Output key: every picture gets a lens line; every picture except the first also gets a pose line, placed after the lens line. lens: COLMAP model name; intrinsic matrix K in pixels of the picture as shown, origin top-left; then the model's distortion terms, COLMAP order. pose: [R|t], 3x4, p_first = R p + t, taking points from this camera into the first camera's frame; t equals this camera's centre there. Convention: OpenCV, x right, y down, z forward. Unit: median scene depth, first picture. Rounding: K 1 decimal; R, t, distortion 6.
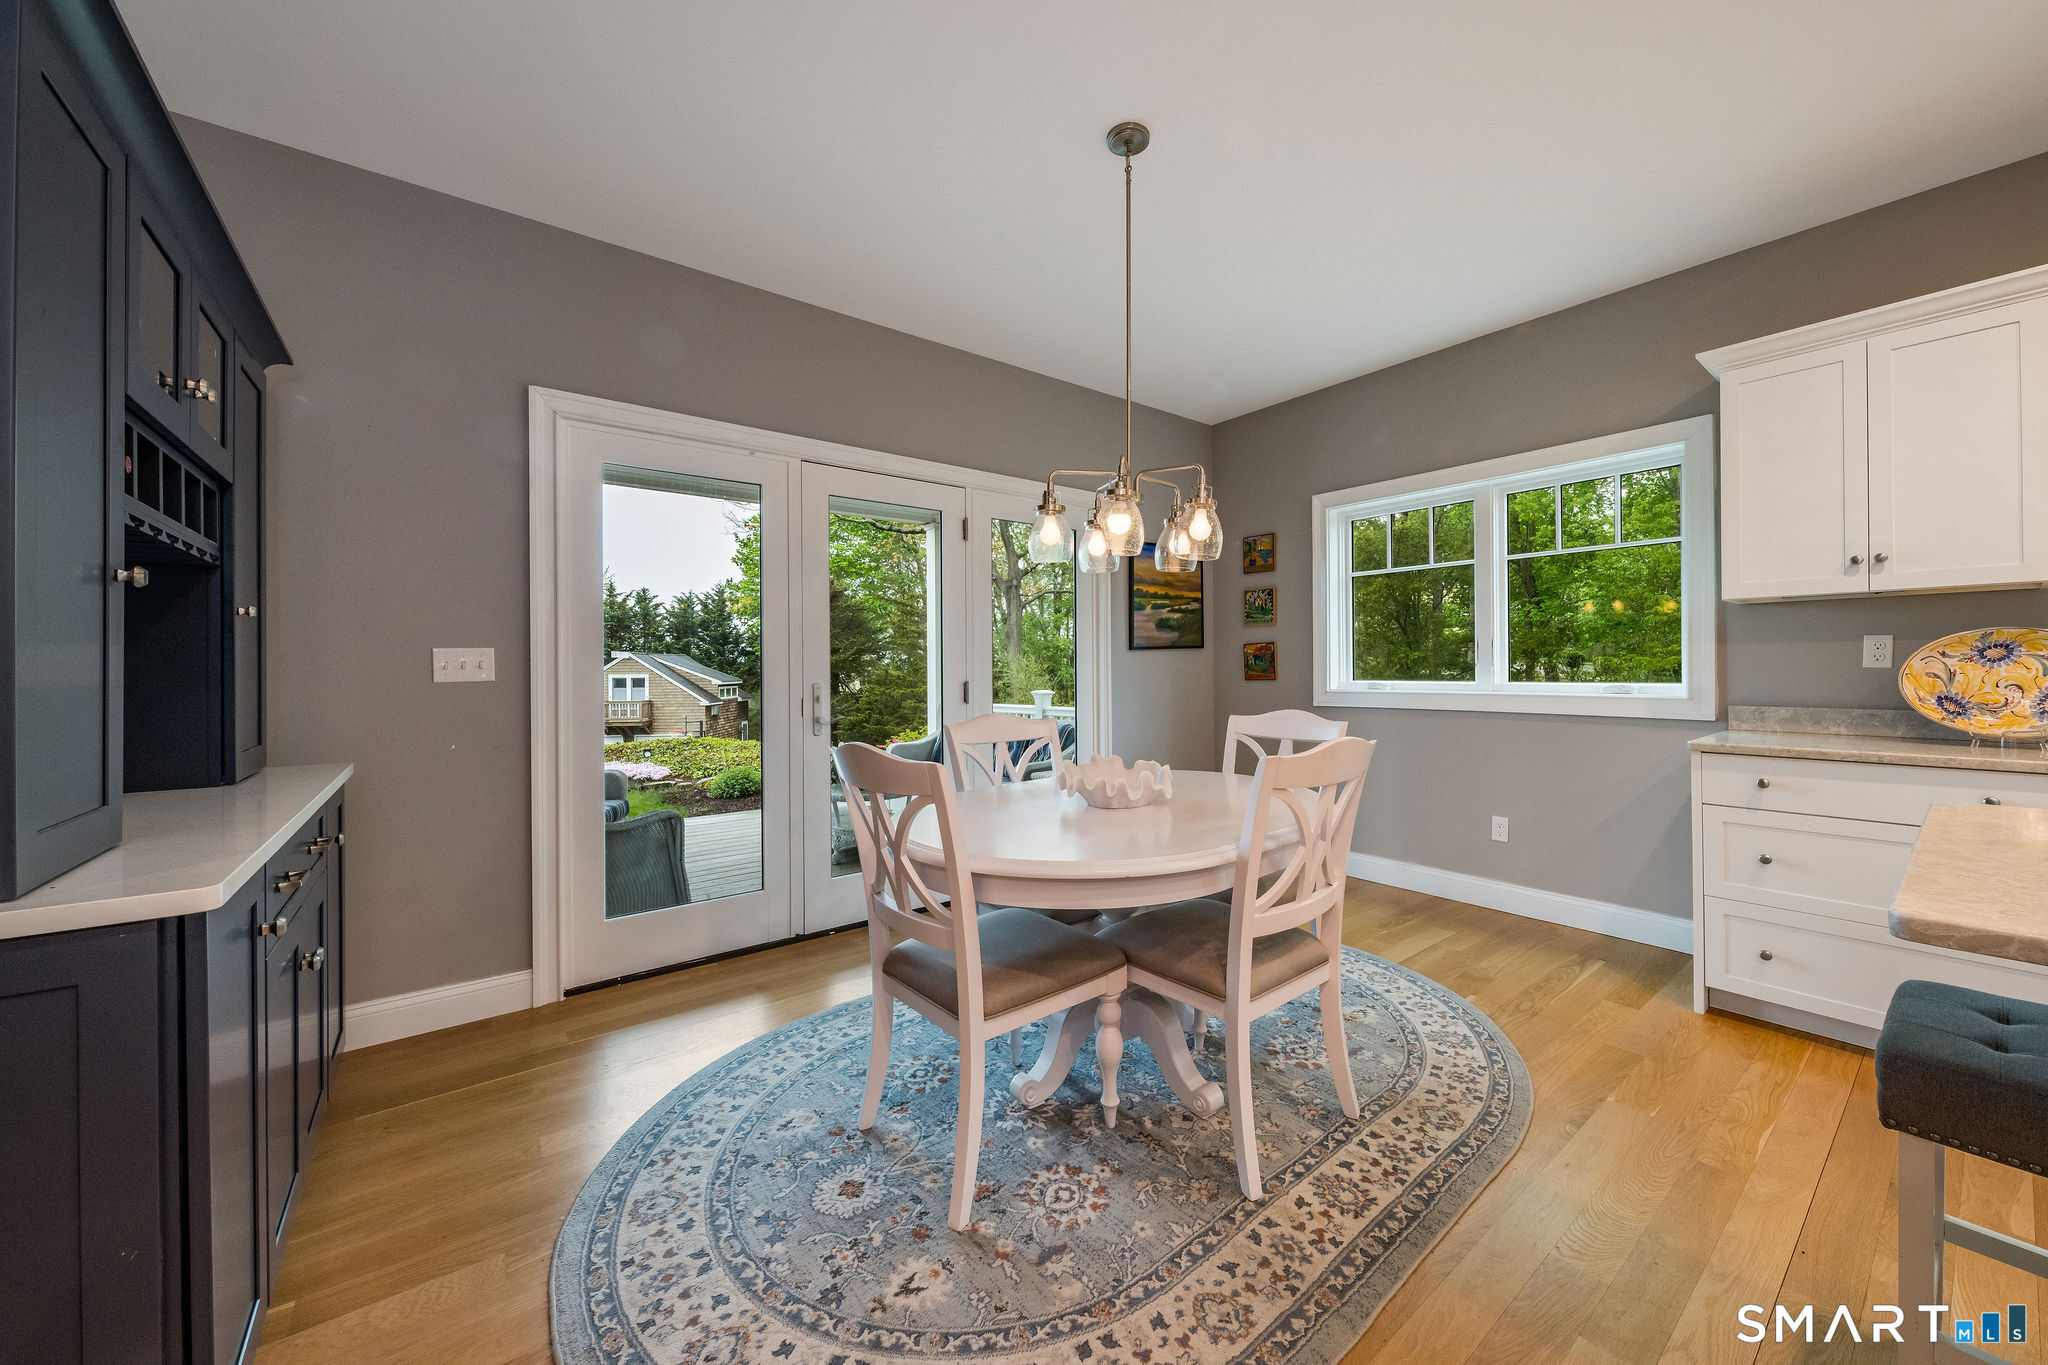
lens RADIAL K [[753.9, 0, 1037.8], [0, 753.9, 662.2], [0, 0, 1]] dist [0.006406, -0.001452]
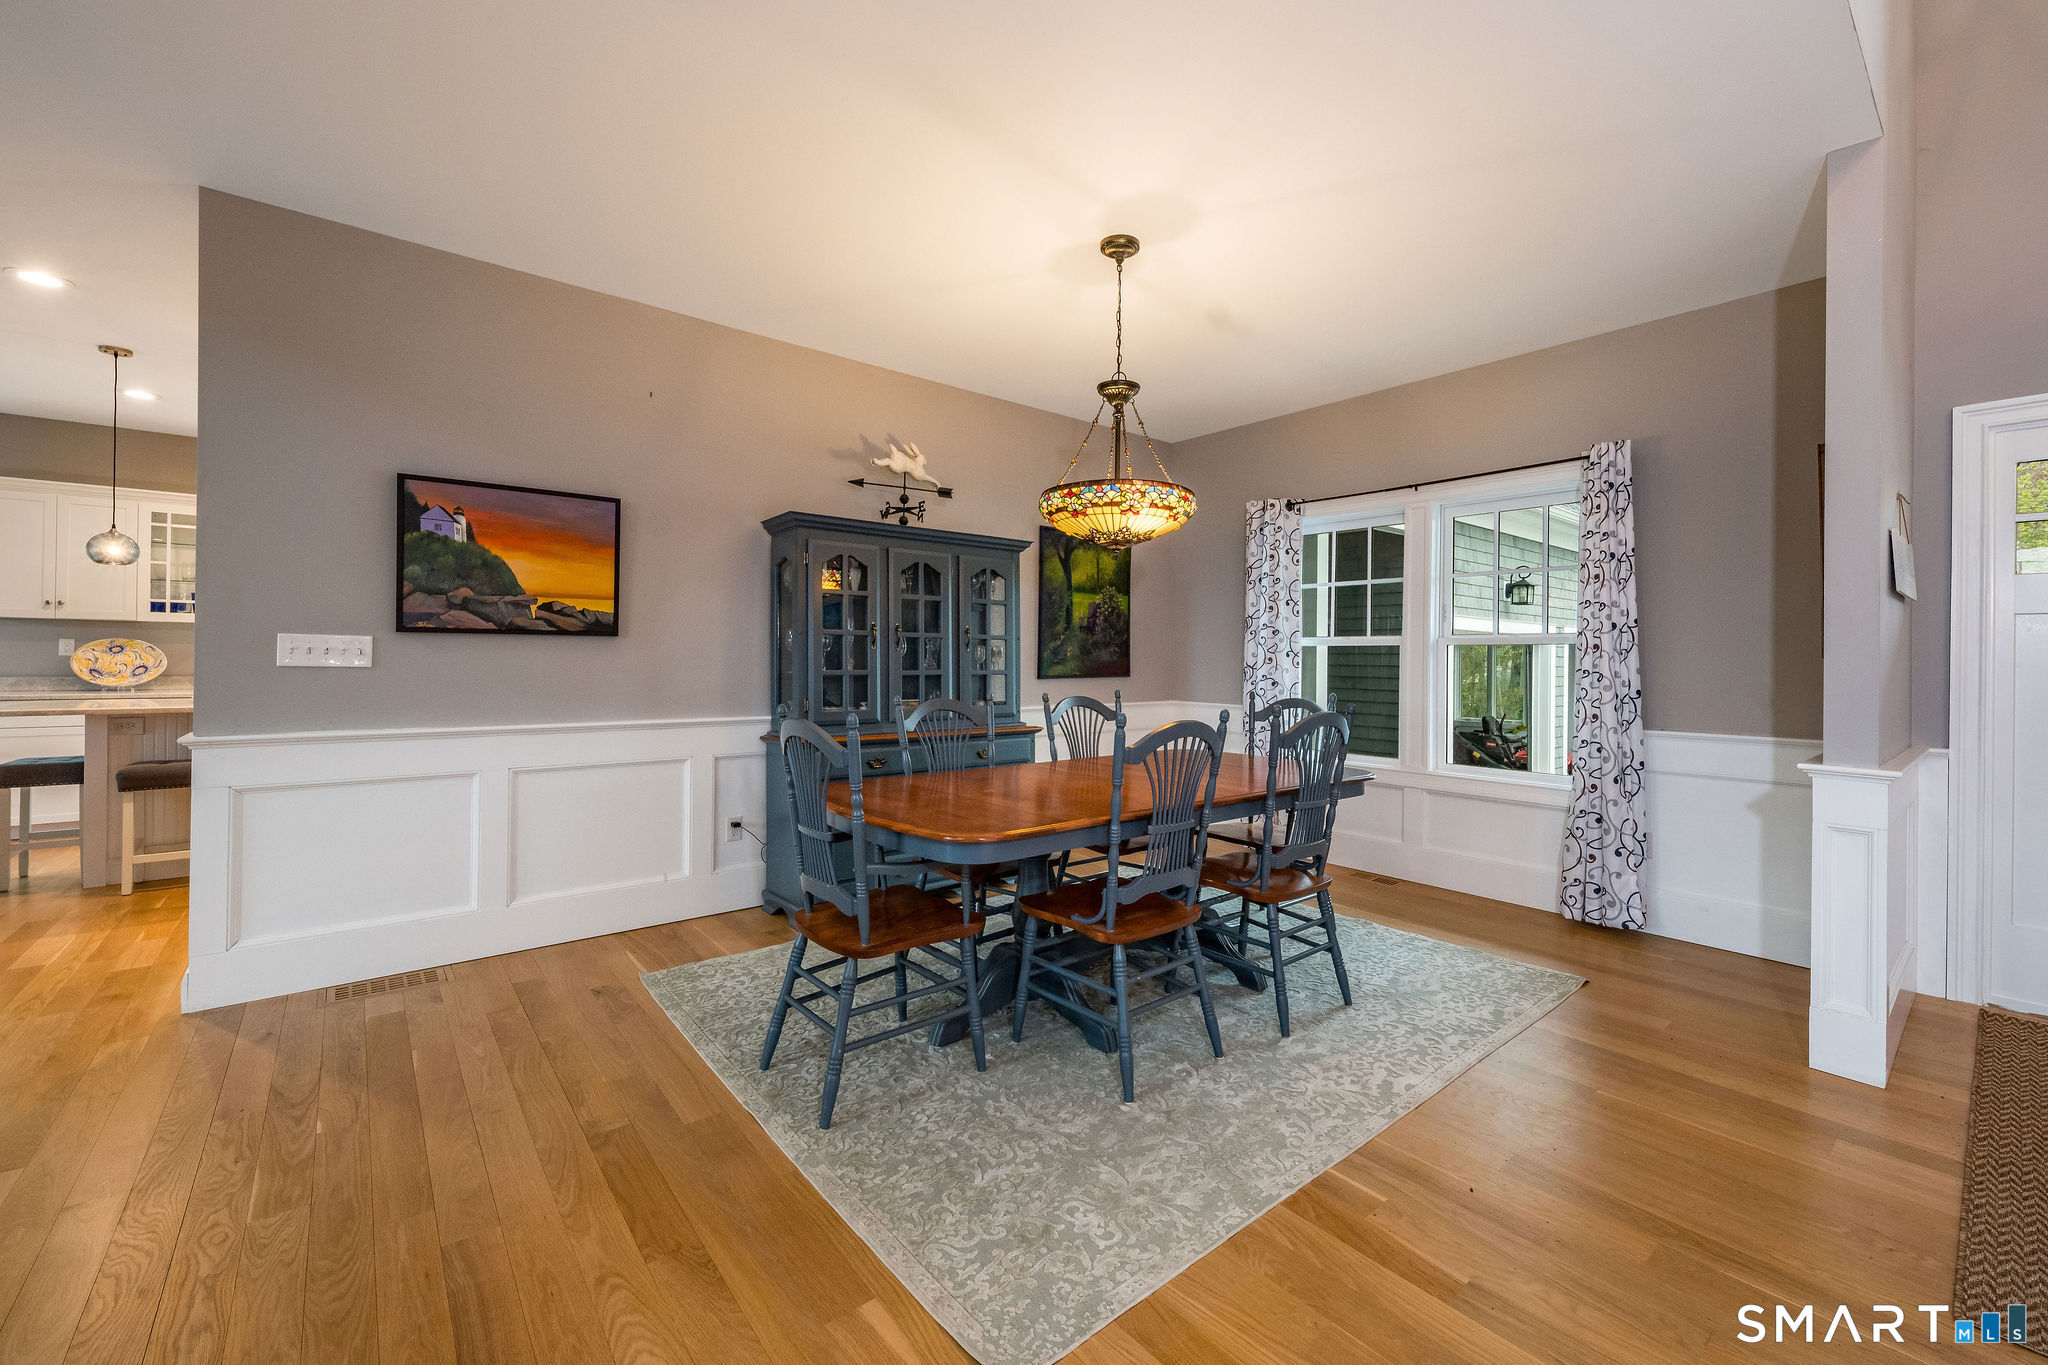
lens RADIAL K [[830.7, 0, 1071.1], [0, 830.7, 652.7], [0, 0, 1]] dist [0.004236, -0.000150]
pose [[-0.046432, 0.013705, 0.998827, -1.491369], [-0.017192, 0.999747, -0.014517, -0.016825], [-0.998774, -0.017845, -0.046184, -1.903958]]
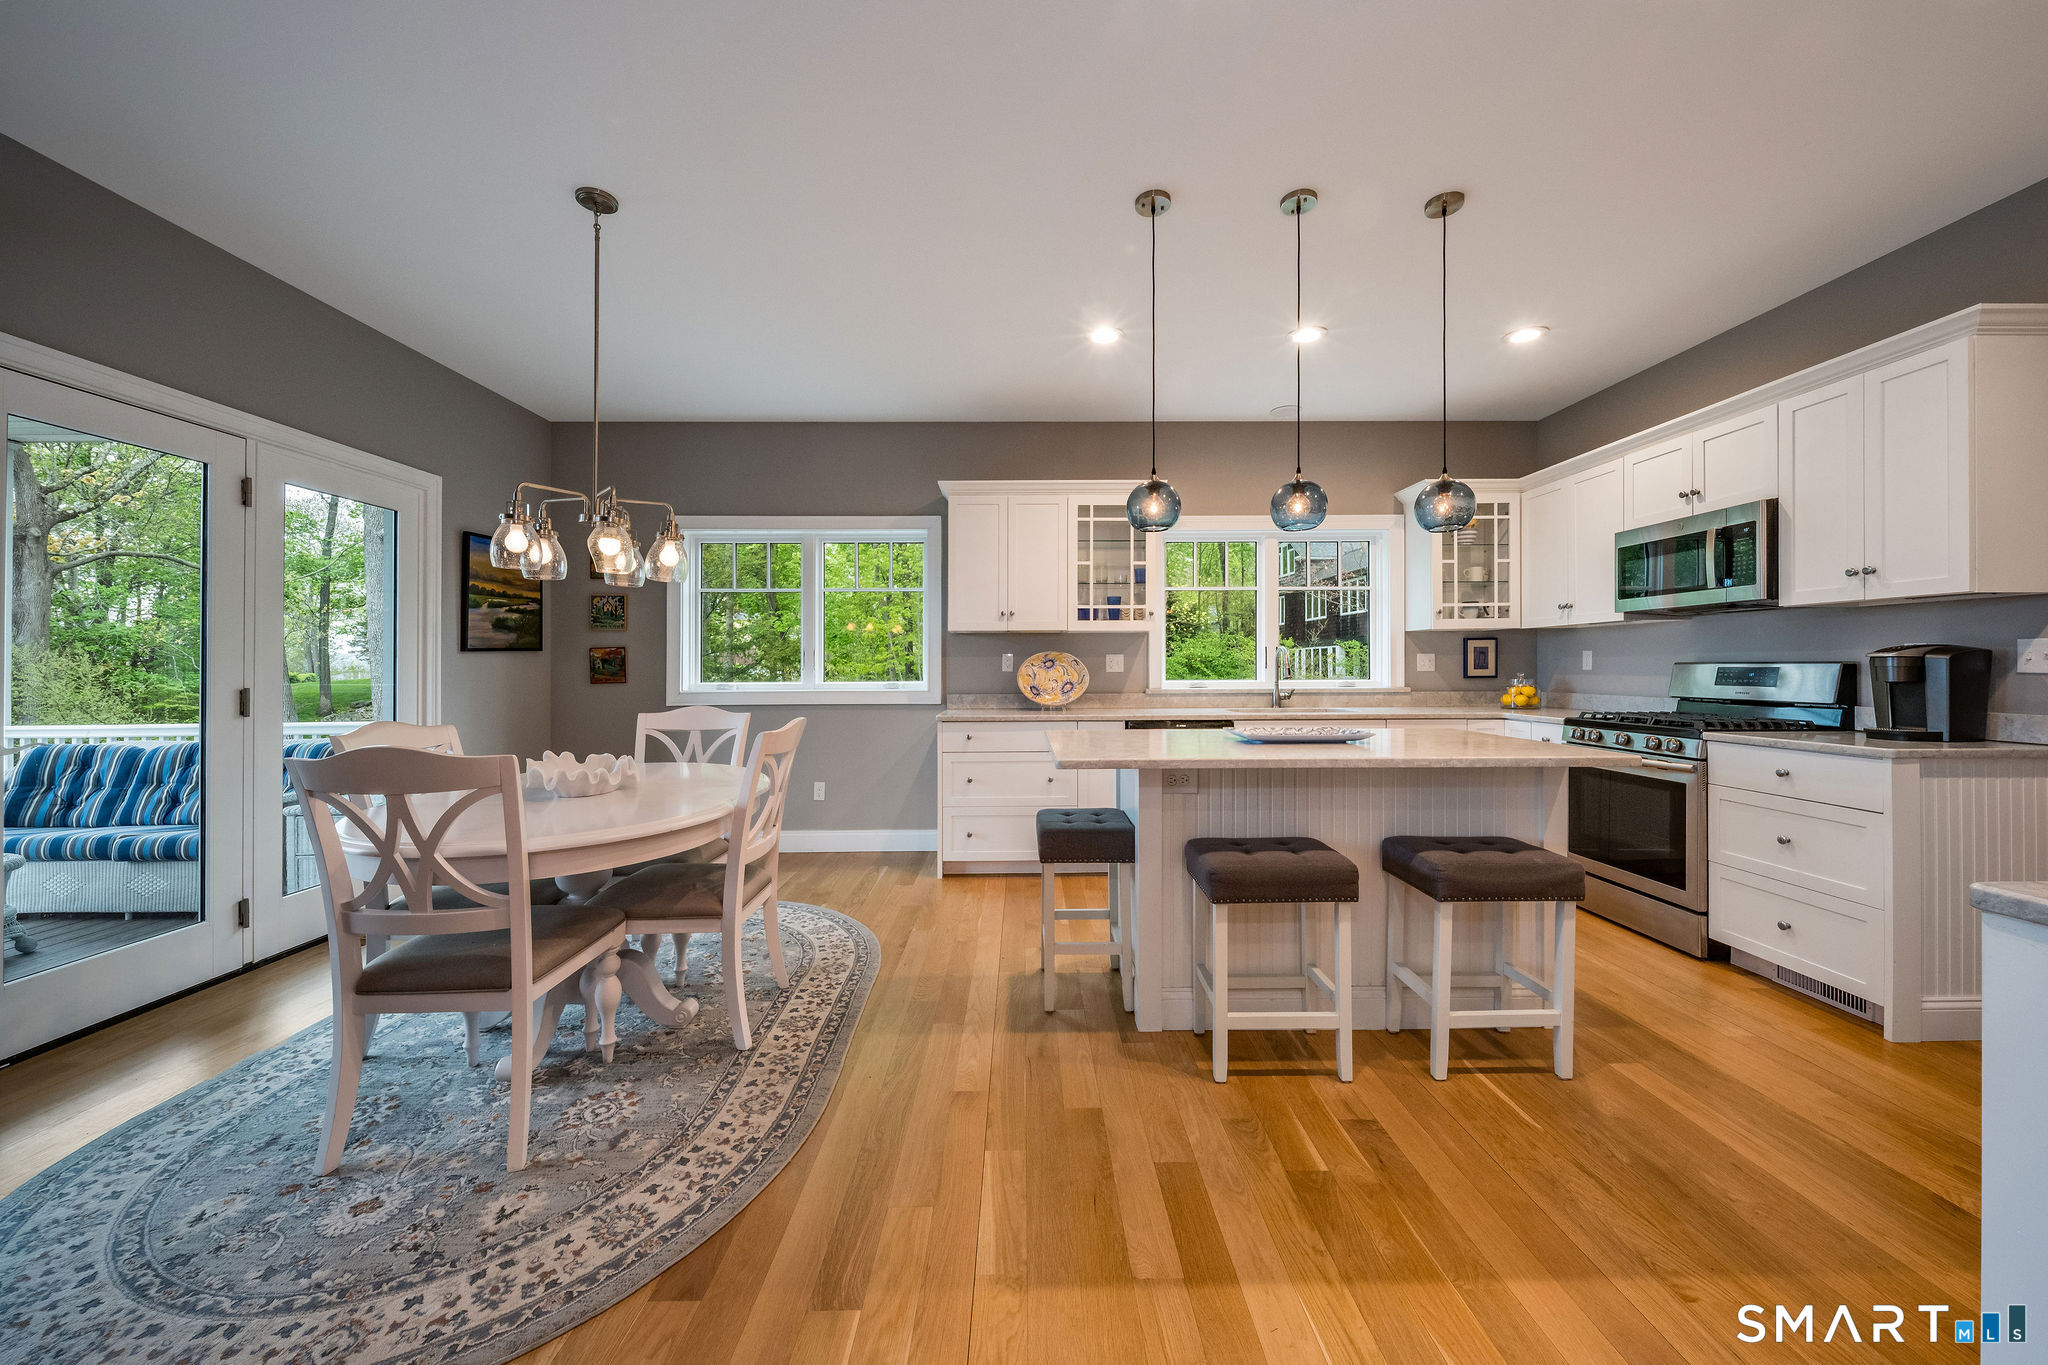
lens RADIAL K [[753.9, 0, 1038.7], [0, 753.9, 671.9], [0, 0, 1]] dist [0.006406, -0.001452]
pose [[0.604006, 0.000069, 0.796980, -0.399996], [-0.006242, 0.999970, 0.004643, -0.000372], [-0.796956, -0.007779, 0.603988, -0.216816]]
